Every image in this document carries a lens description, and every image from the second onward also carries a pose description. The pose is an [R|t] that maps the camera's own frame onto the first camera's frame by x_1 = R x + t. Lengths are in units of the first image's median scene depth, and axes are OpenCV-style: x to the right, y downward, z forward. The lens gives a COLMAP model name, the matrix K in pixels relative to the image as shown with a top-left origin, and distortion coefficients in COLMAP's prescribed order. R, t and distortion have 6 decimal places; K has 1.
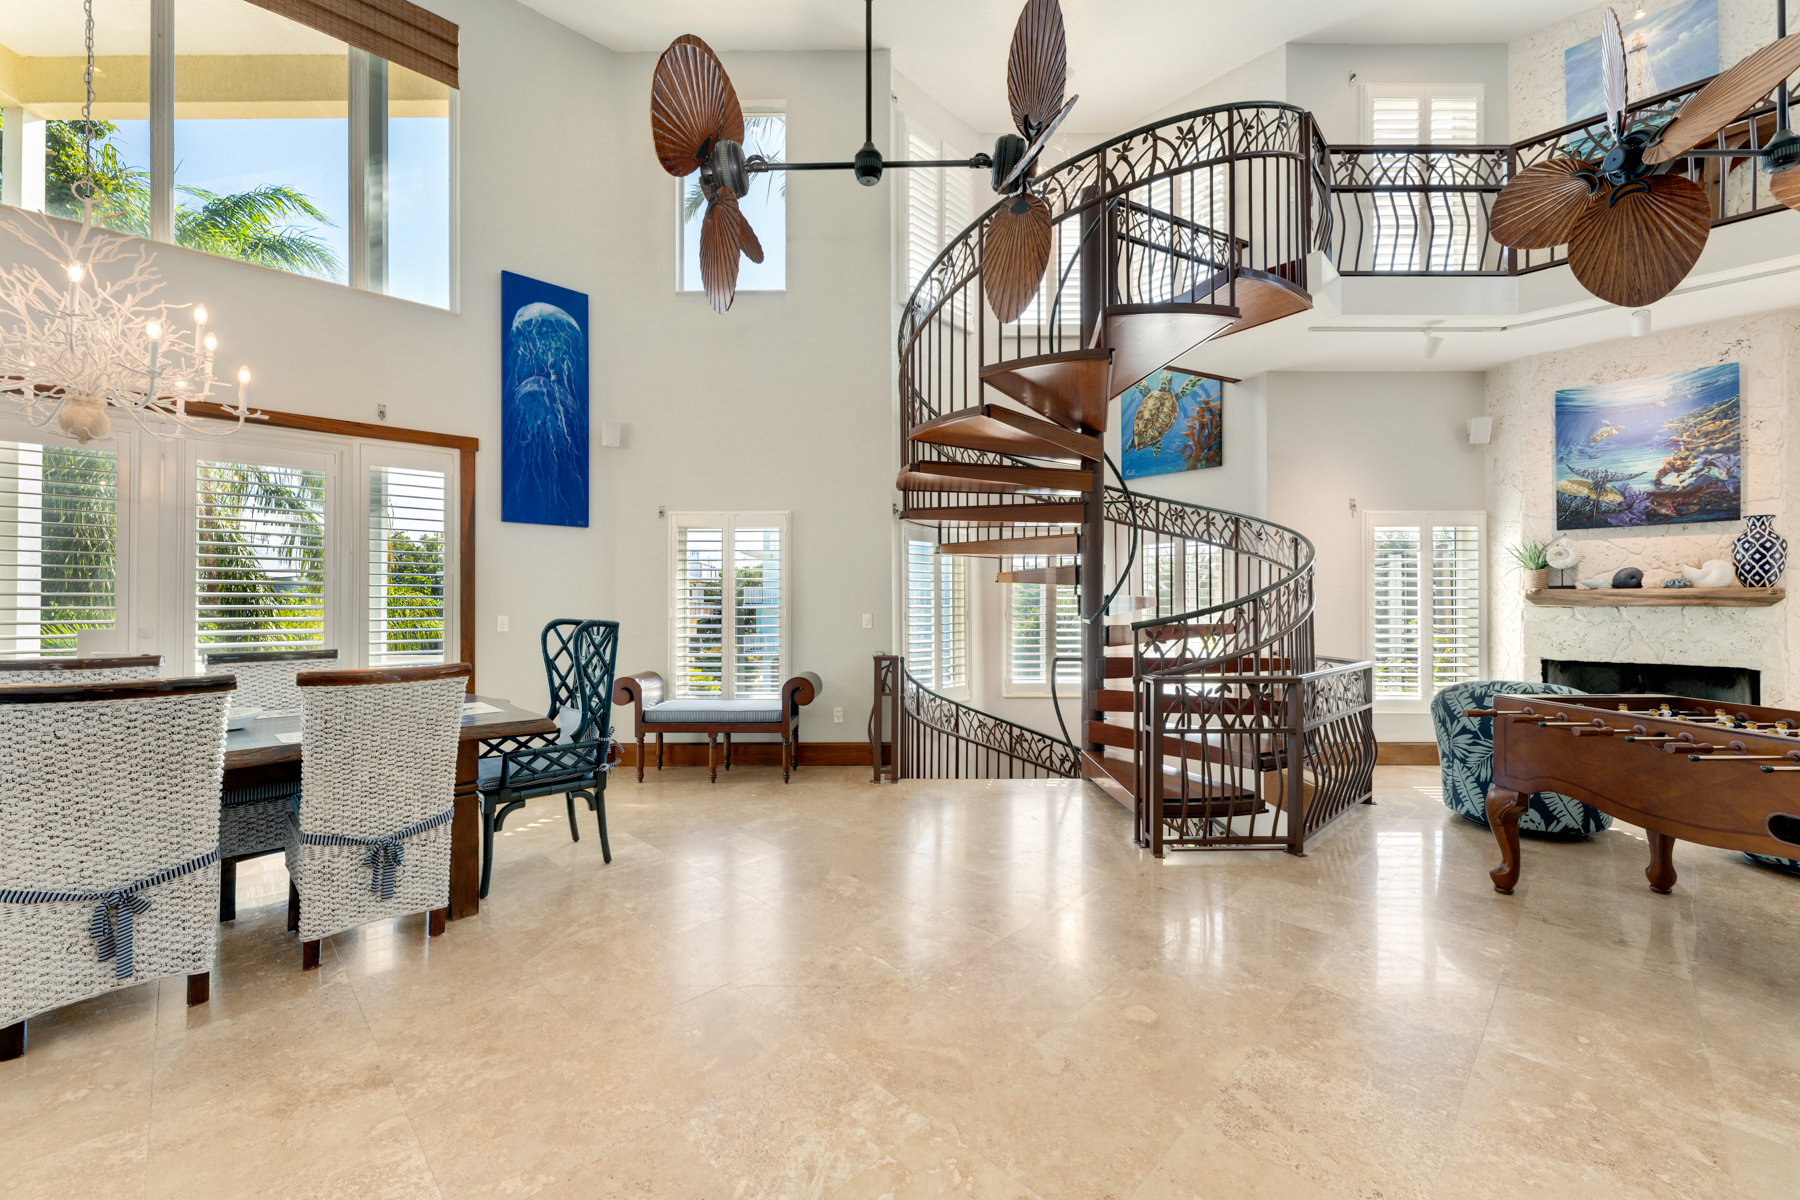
lens RADIAL K [[712.5, 0, 890.8], [0, 712.5, 600.7], [0, 0, 1]] dist [0.000477, 0.000085]
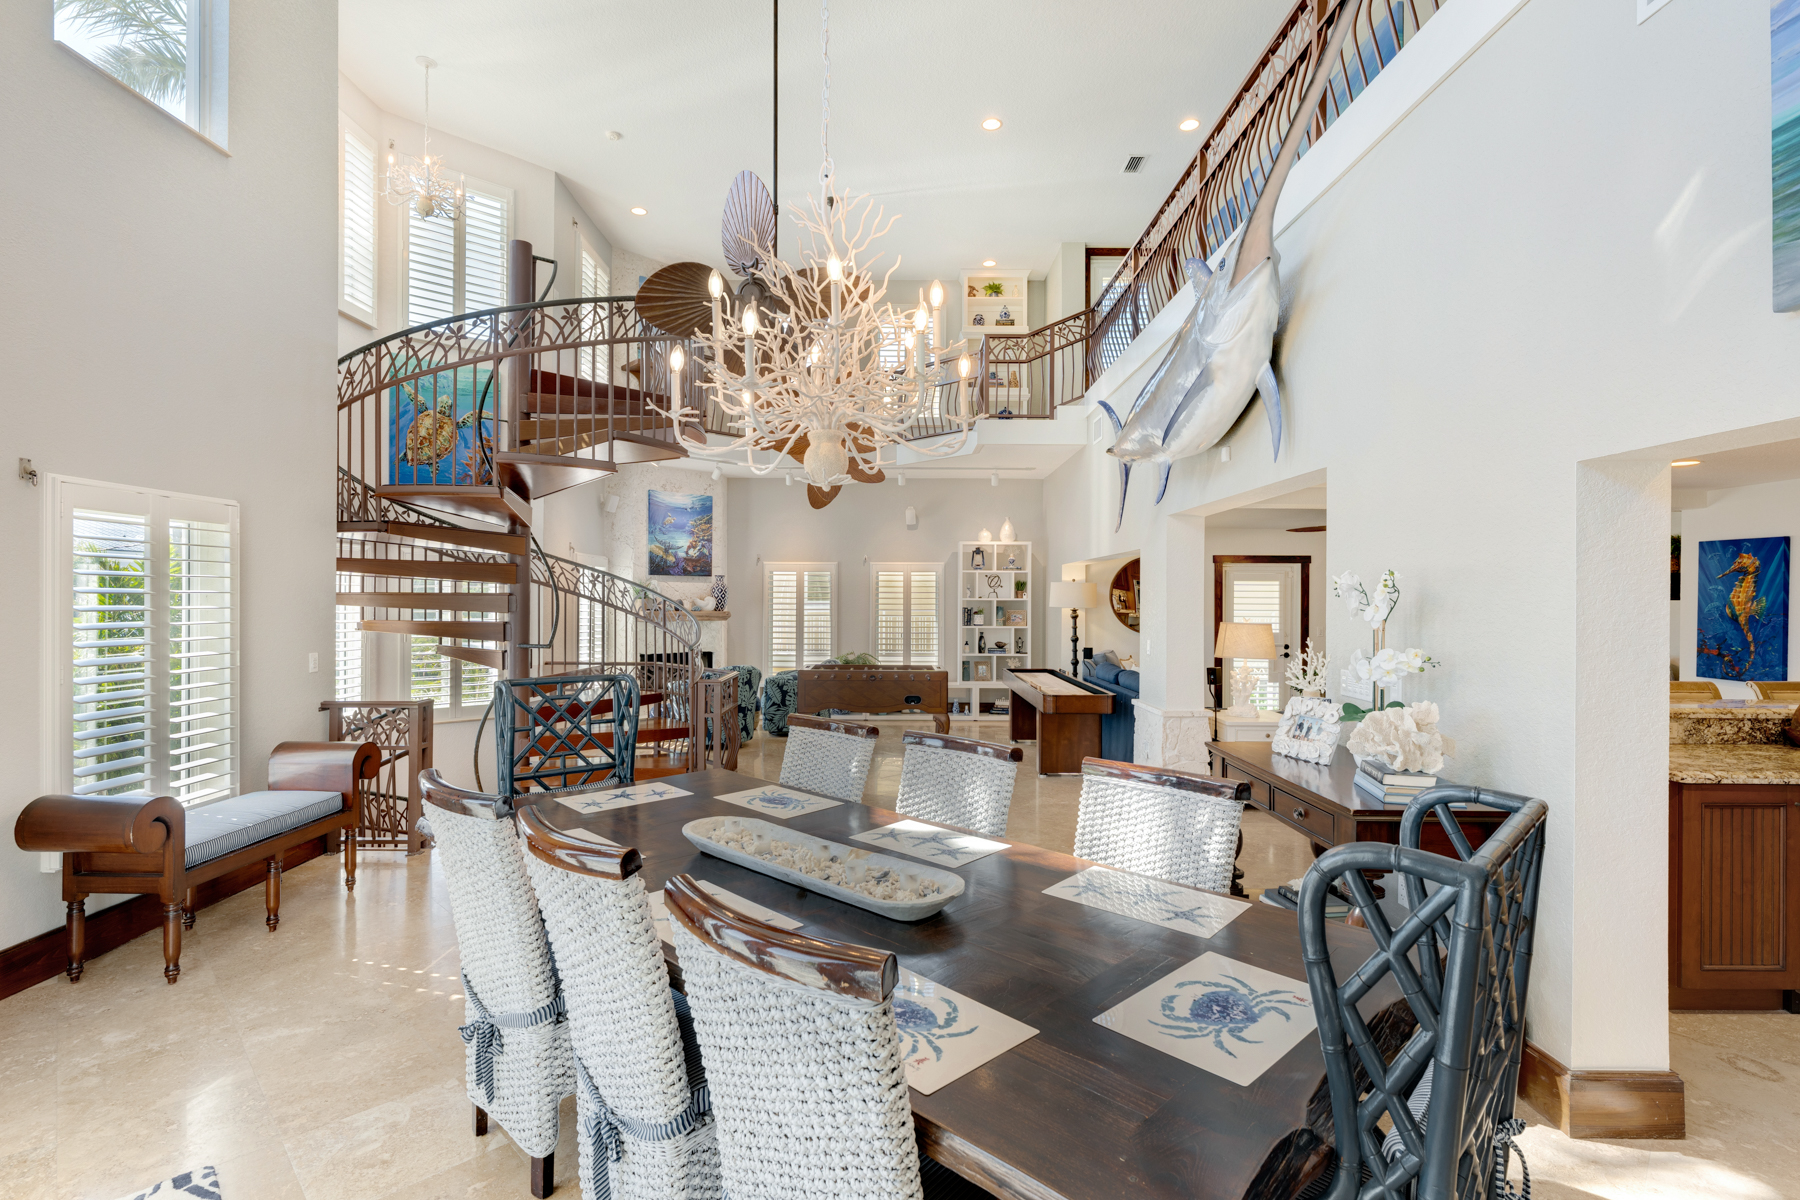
lens RADIAL K [[840.5, 0, 888.8], [0, 840.5, 594.9], [0, 0, 1]] dist [-0.002363, -0.000318]
pose [[0.000320, 0.006470, 0.999979, -1.030186], [-0.011800, 0.999909, -0.006466, -0.048687], [-0.999930, -0.011798, 0.000397, 0.465136]]
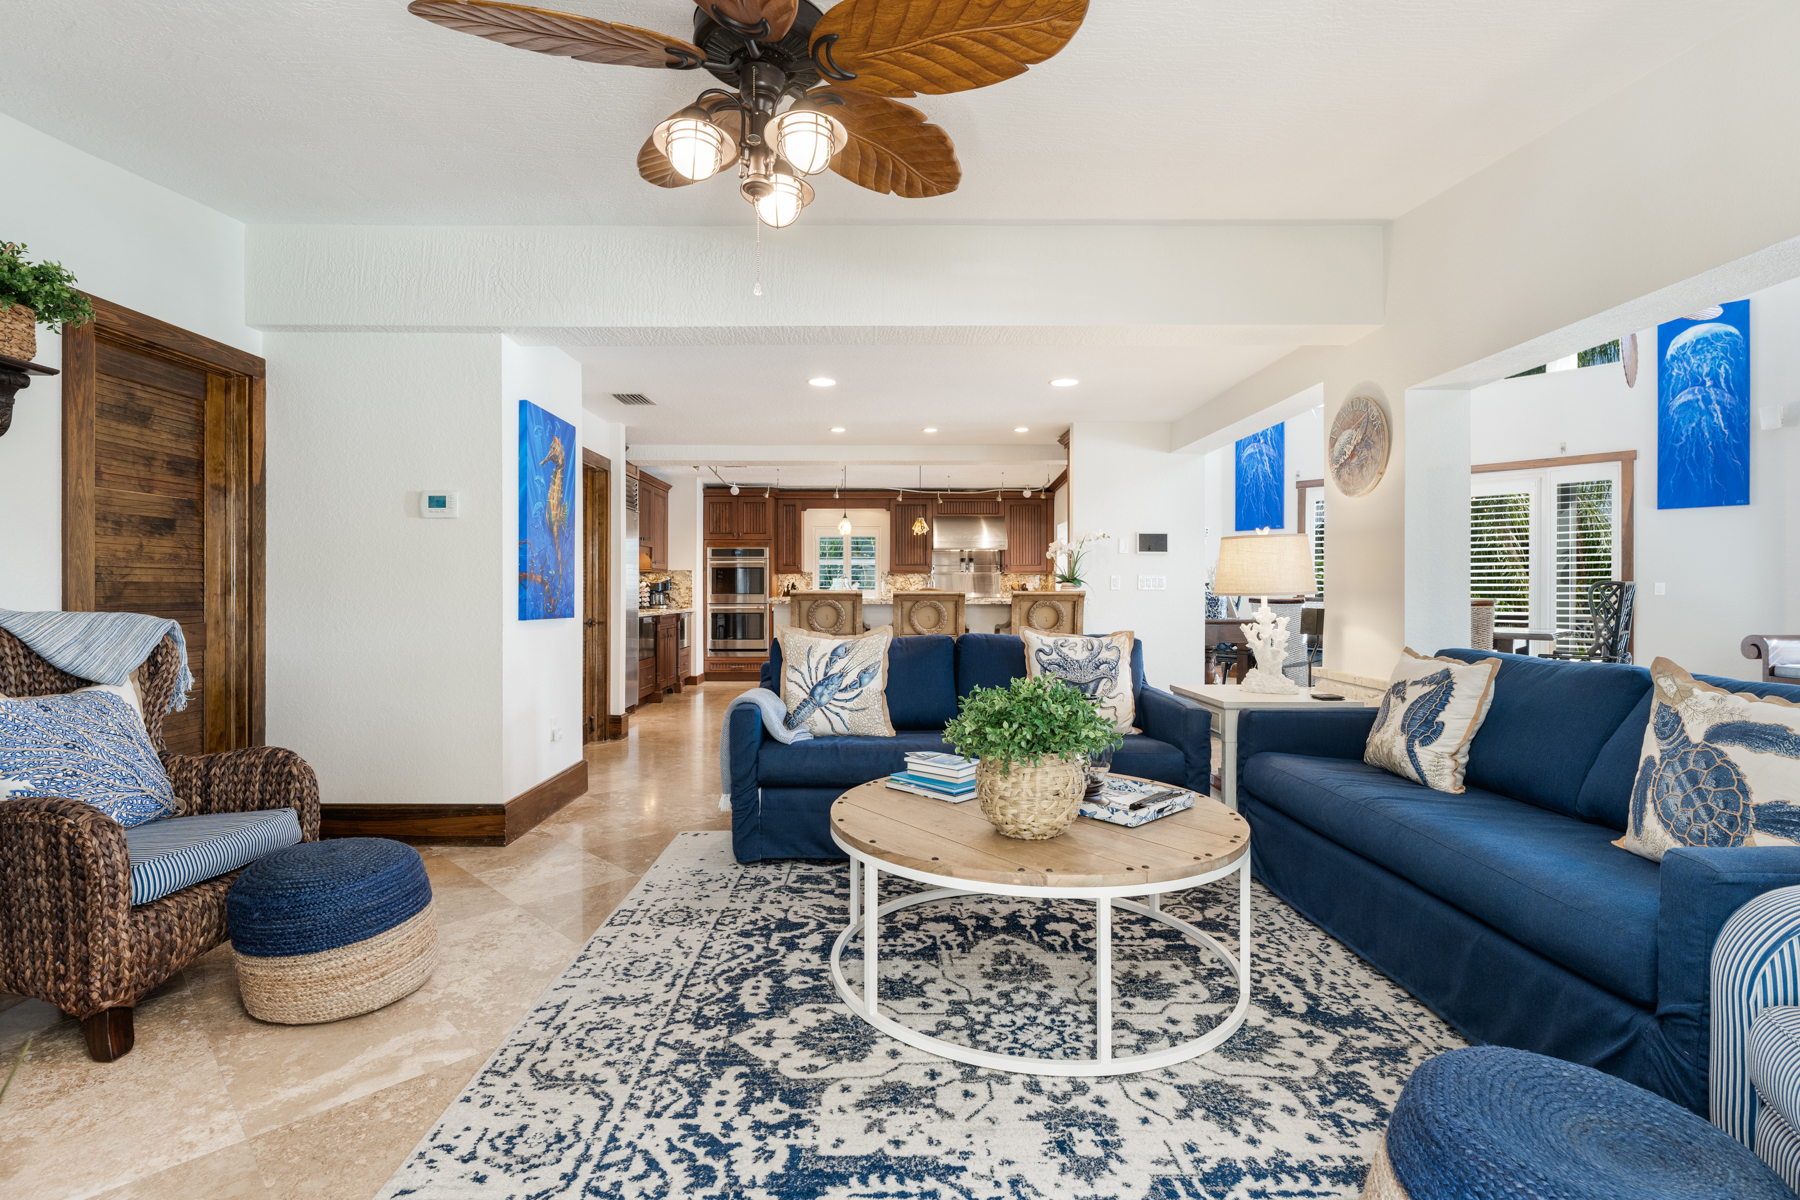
lens RADIAL K [[840.5, 0, 888.8], [0, 840.5, 594.9], [0, 0, 1]] dist [-0.002363, -0.000318]
pose [[0.011680, 0.005173, -0.999918, 0.993487], [0.006674, 0.999964, 0.005251, 0.026977], [0.999910, -0.006734, 0.011645, -0.427543]]
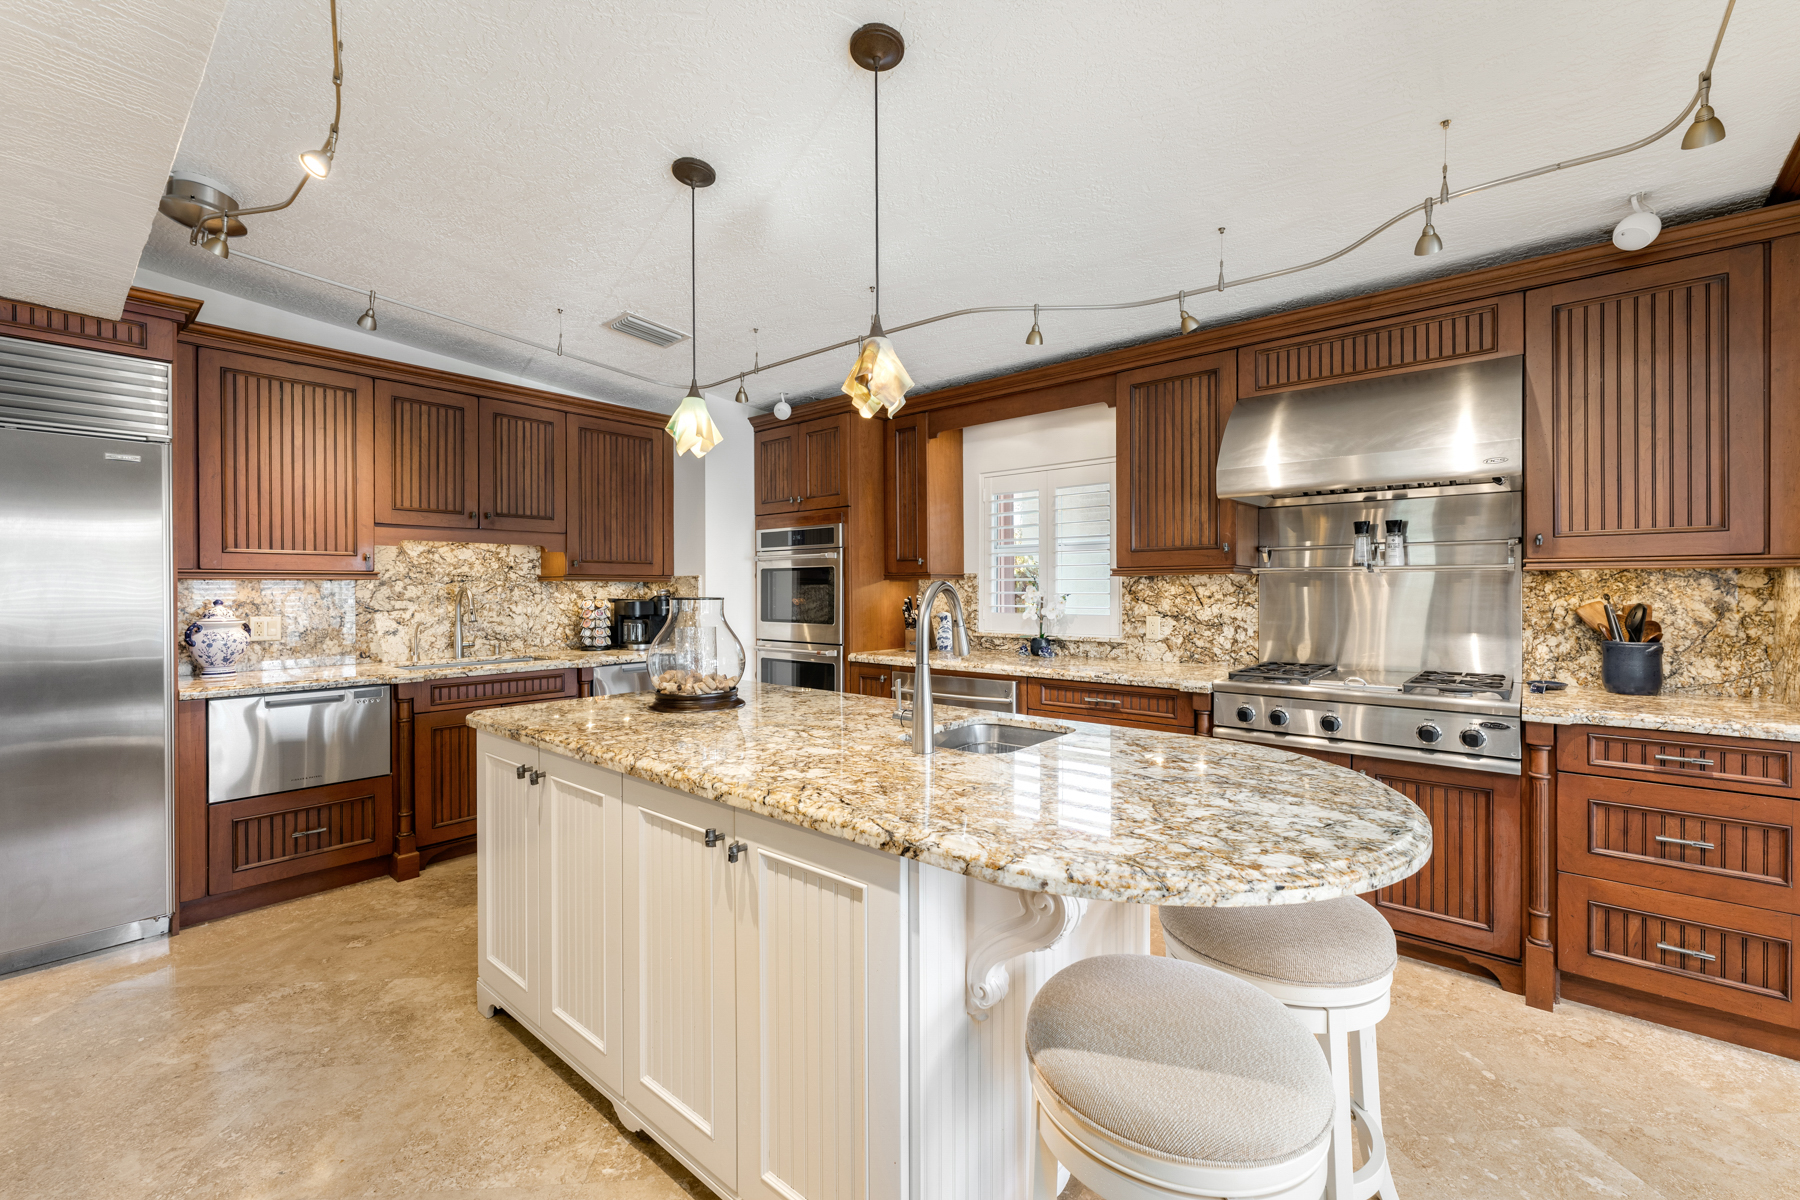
lens RADIAL K [[755.3, 0, 890.2], [0, 755.3, 583.2], [0, 0, 1]] dist [-0.000123, -0.000090]
pose [[-0.652610, -0.000287, -0.757694, -0.467838], [0.010308, 0.999904, -0.009257, -0.004628], [0.757624, -0.013851, -0.652544, -0.100794]]
